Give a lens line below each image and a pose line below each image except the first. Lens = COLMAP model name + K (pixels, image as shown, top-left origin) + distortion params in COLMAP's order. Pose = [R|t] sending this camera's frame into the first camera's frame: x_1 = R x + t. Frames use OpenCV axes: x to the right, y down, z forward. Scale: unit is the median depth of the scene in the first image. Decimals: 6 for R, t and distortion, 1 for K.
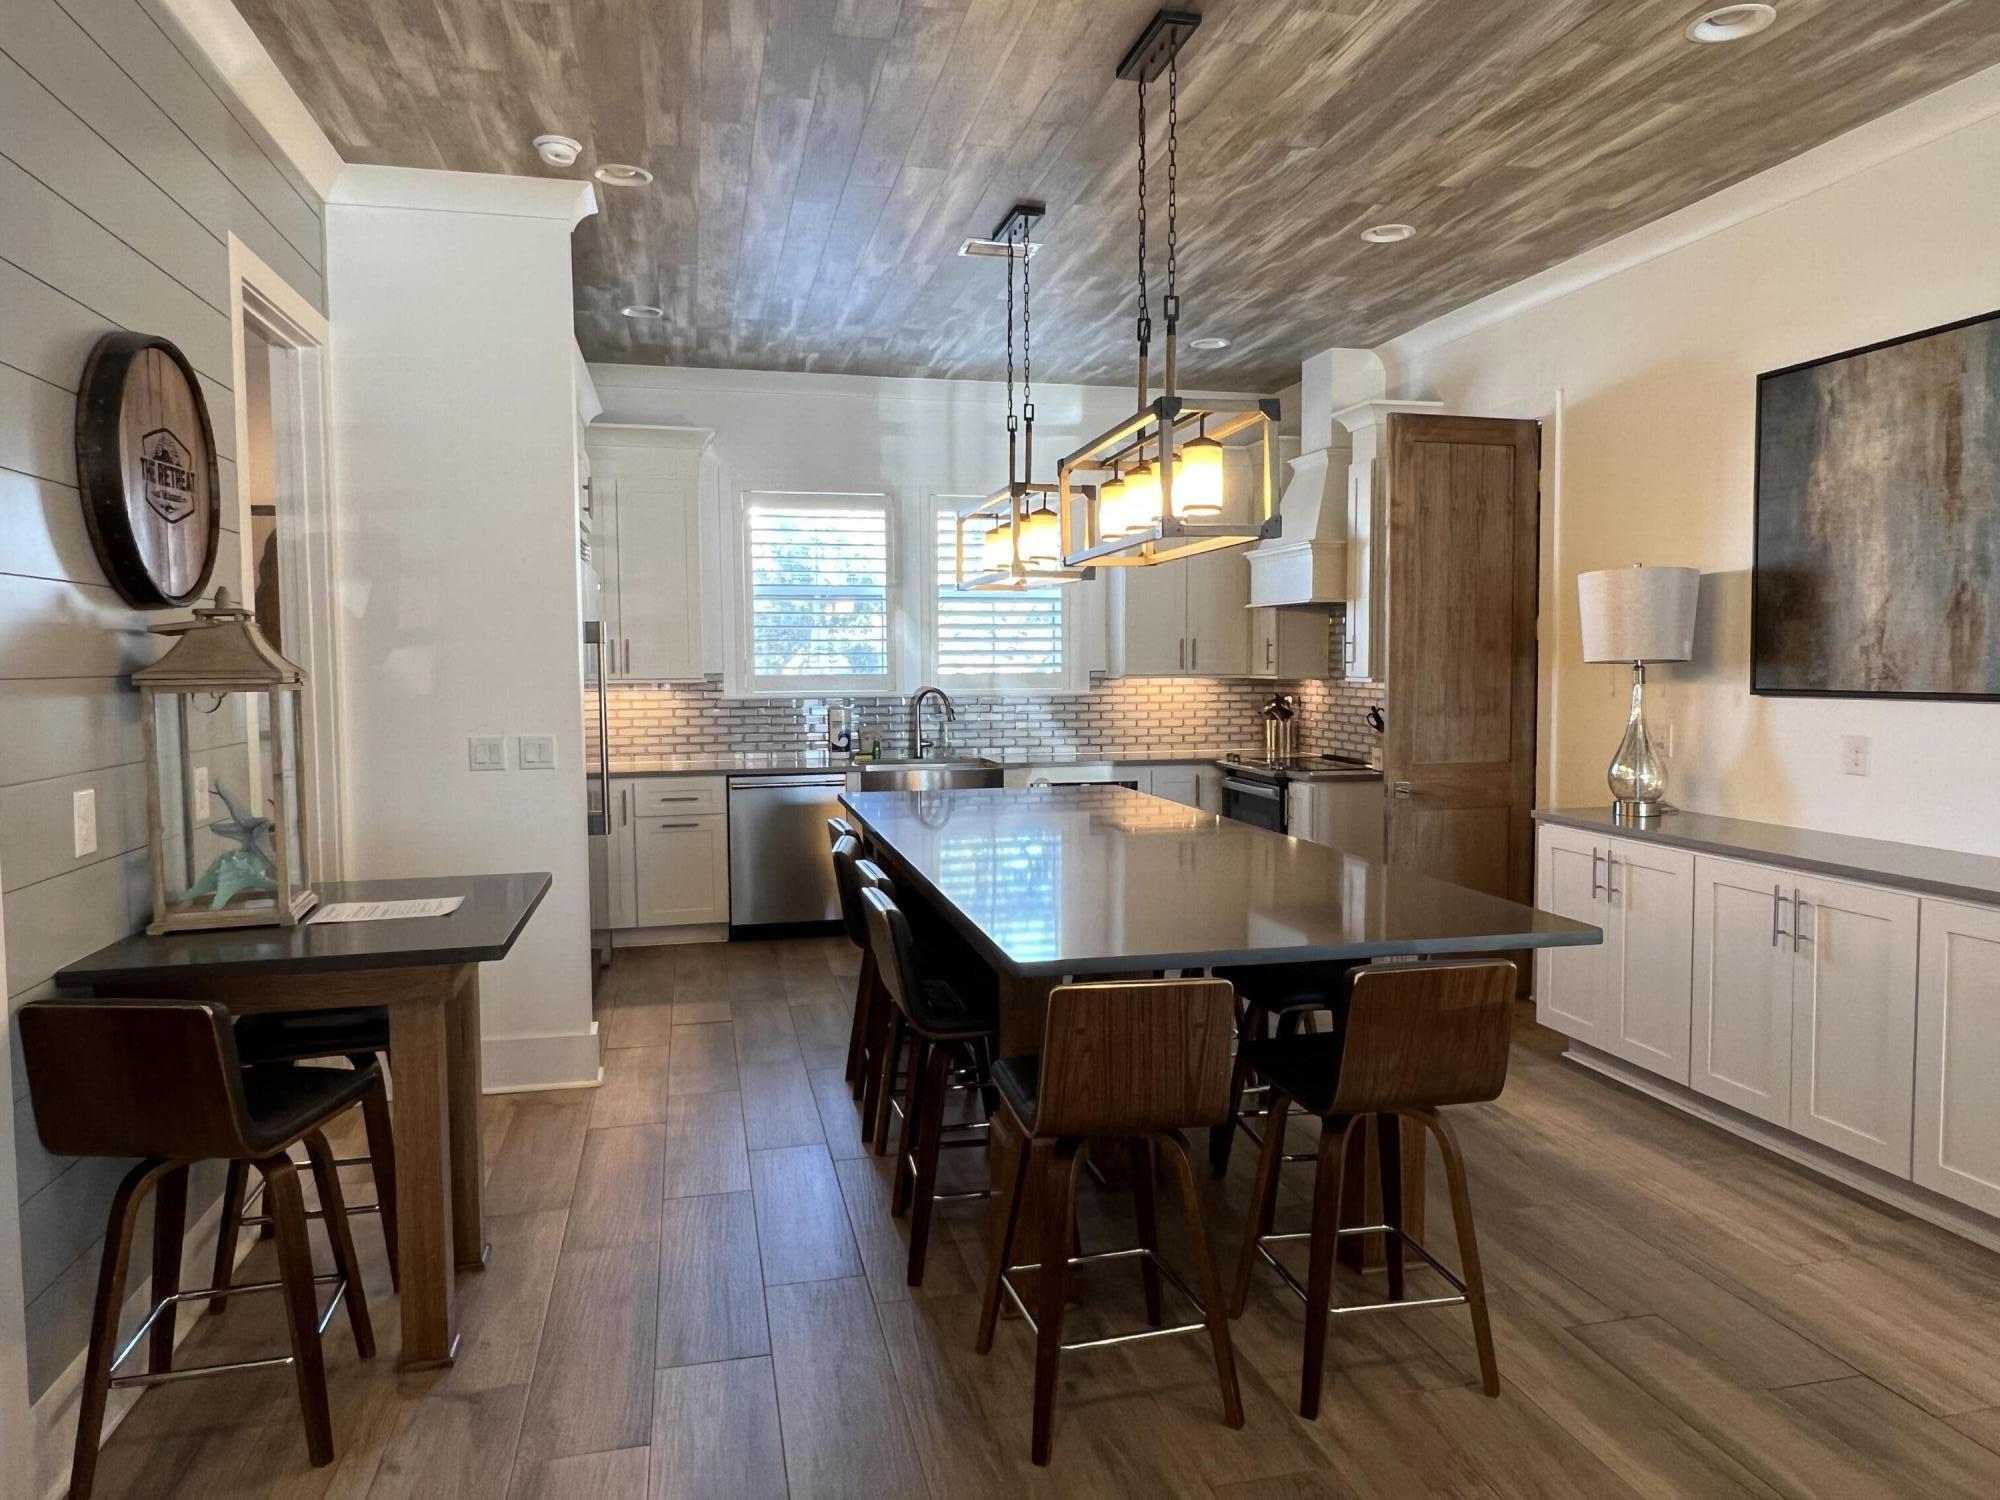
lens RADIAL K [[1286.3, 0, 1000.0], [0, 1286.3, 750.0], [0, 0, 1]] dist [0.014673, -0.031887]
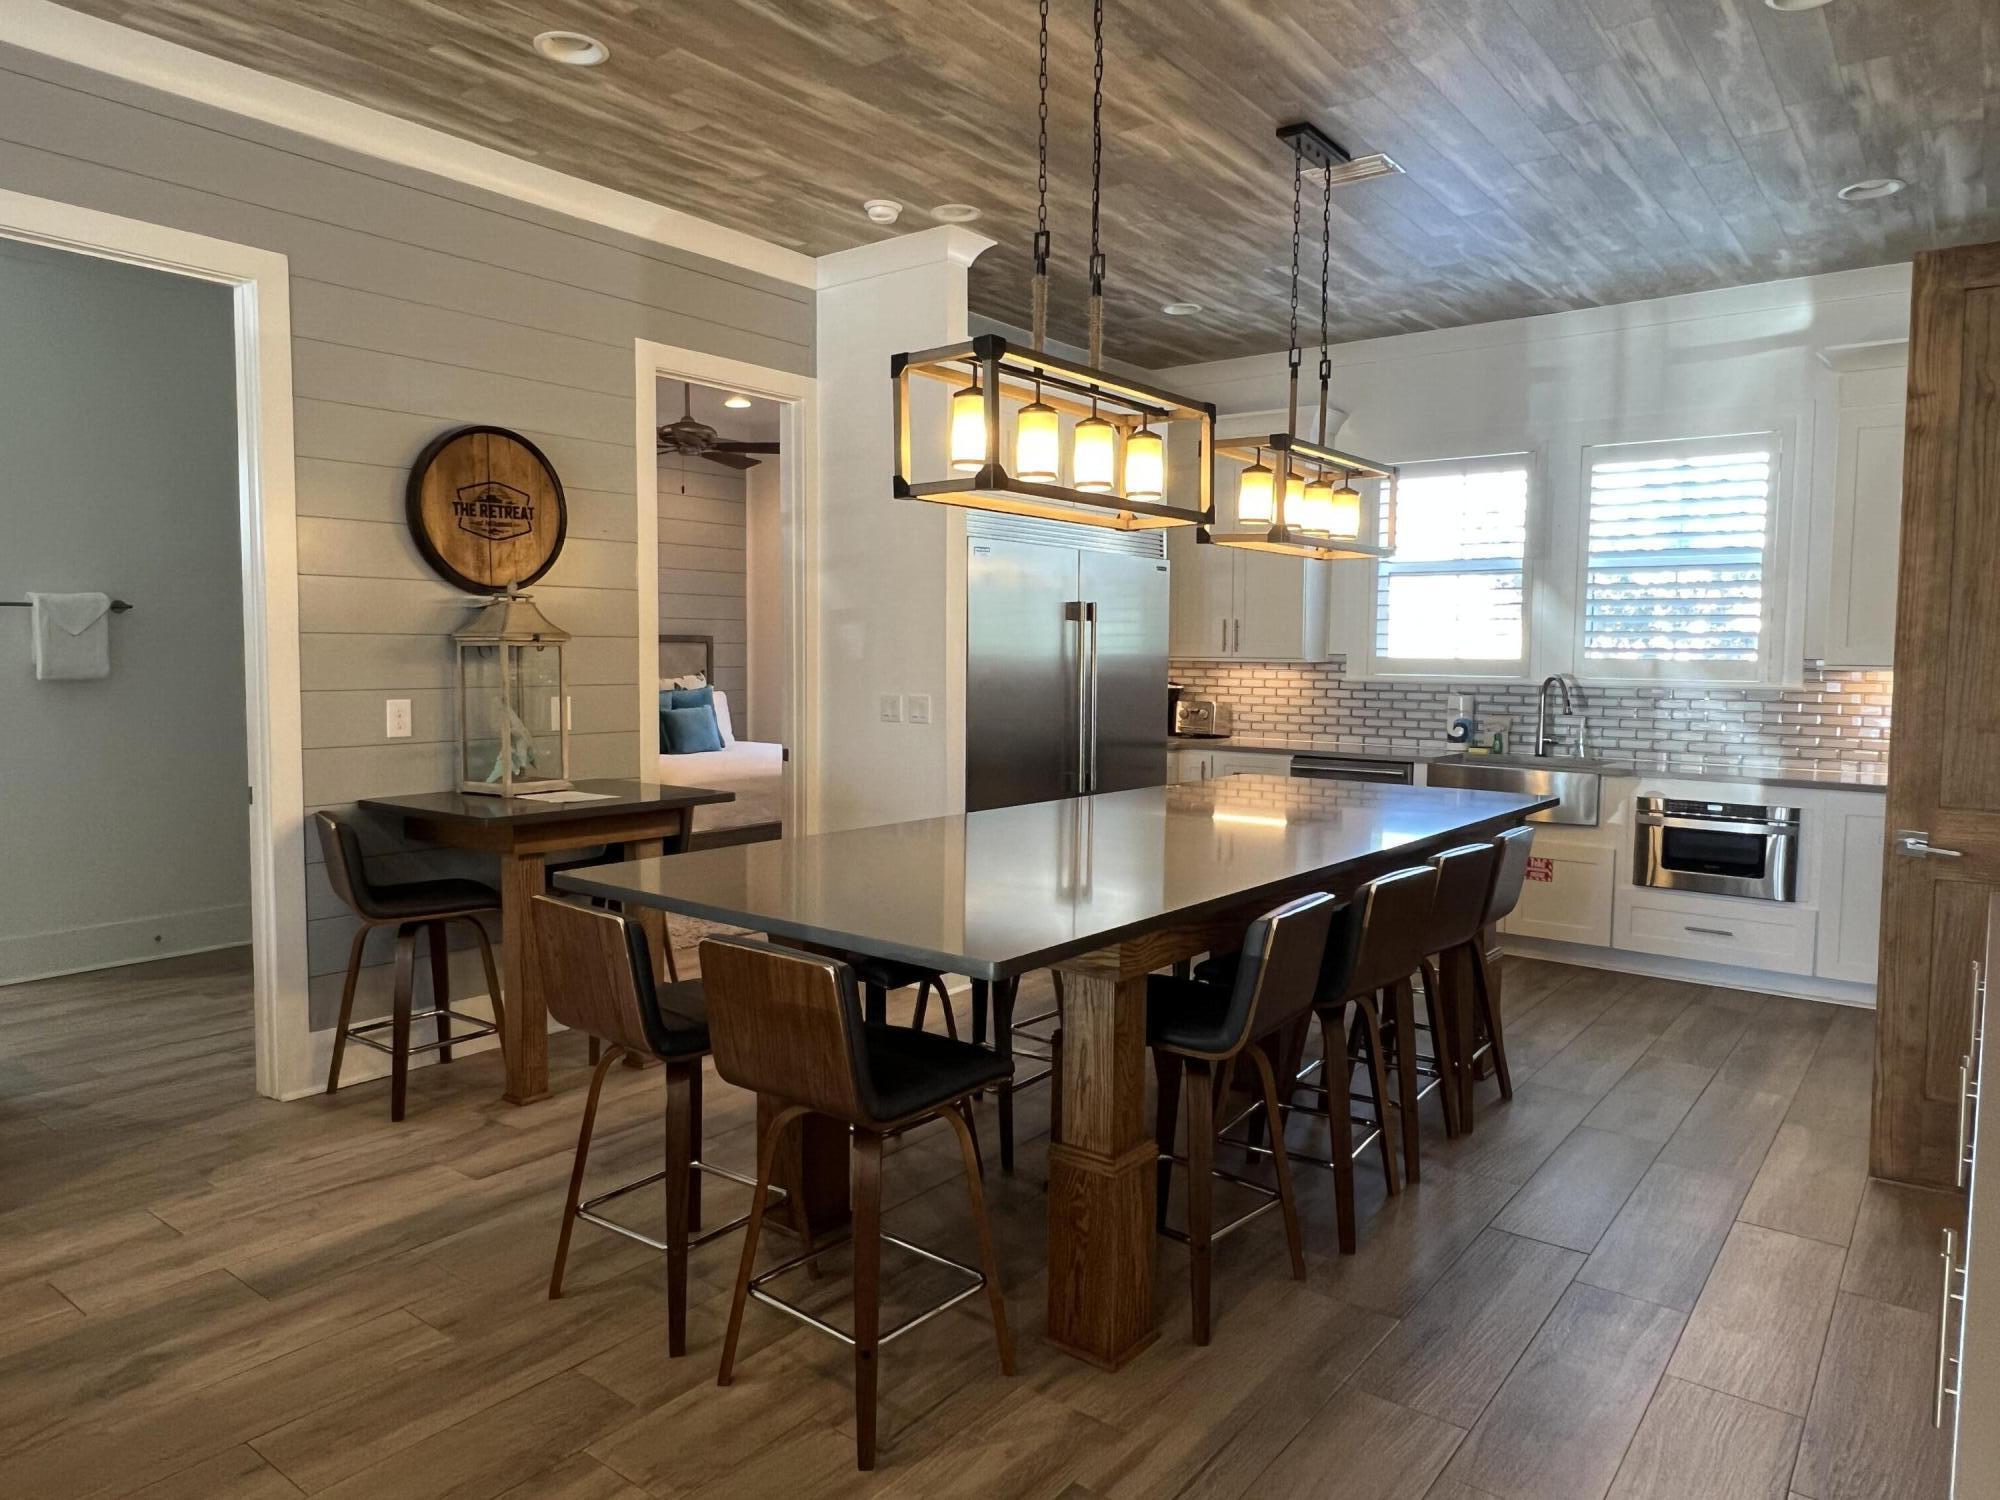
lens RADIAL K [[1286.3, 0, 1000.0], [0, 1286.3, 750.0], [0, 0, 1]] dist [0.014673, -0.031887]
pose [[0.623077, 0.072767, -0.778769, 0.522849], [-0.067068, 0.996966, 0.039496, -0.010744], [0.779280, 0.027622, 0.626067, 0.250157]]
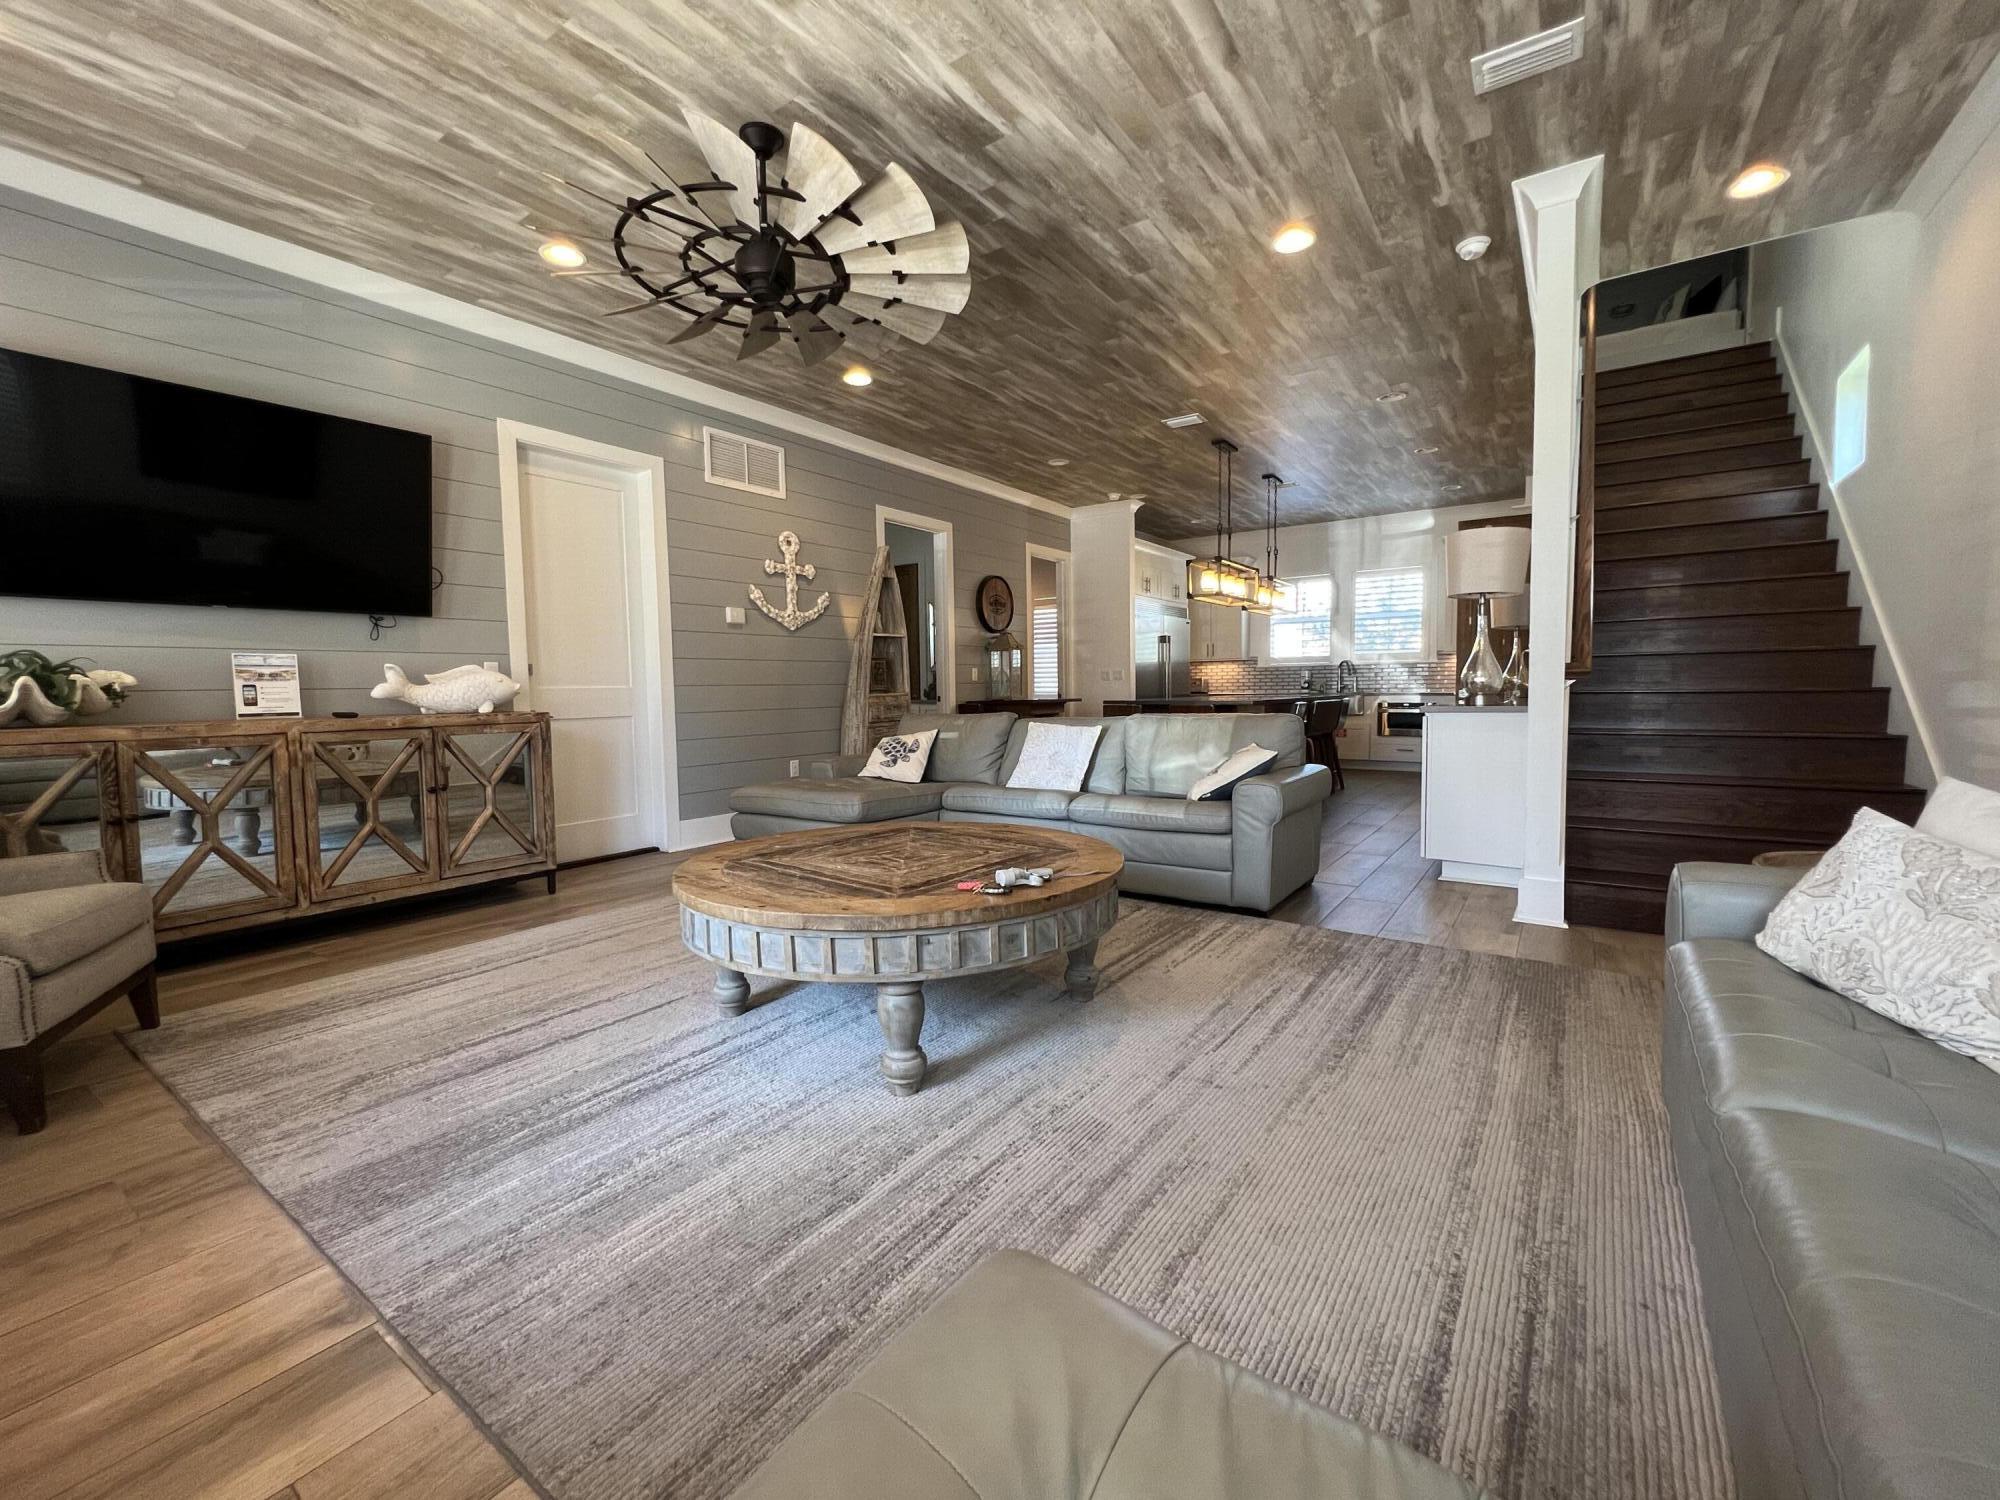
lens RADIAL K [[826.0, 0, 1000.0], [0, 826.0, 750.0], [0, 0, 1]] dist [-0.000721, 0.000018]
pose [[0.665659, 0.051692, -0.744463, 0.835230], [-0.039871, 0.998637, 0.033690, 0.109925], [0.745190, 0.007257, 0.666813, -0.514554]]
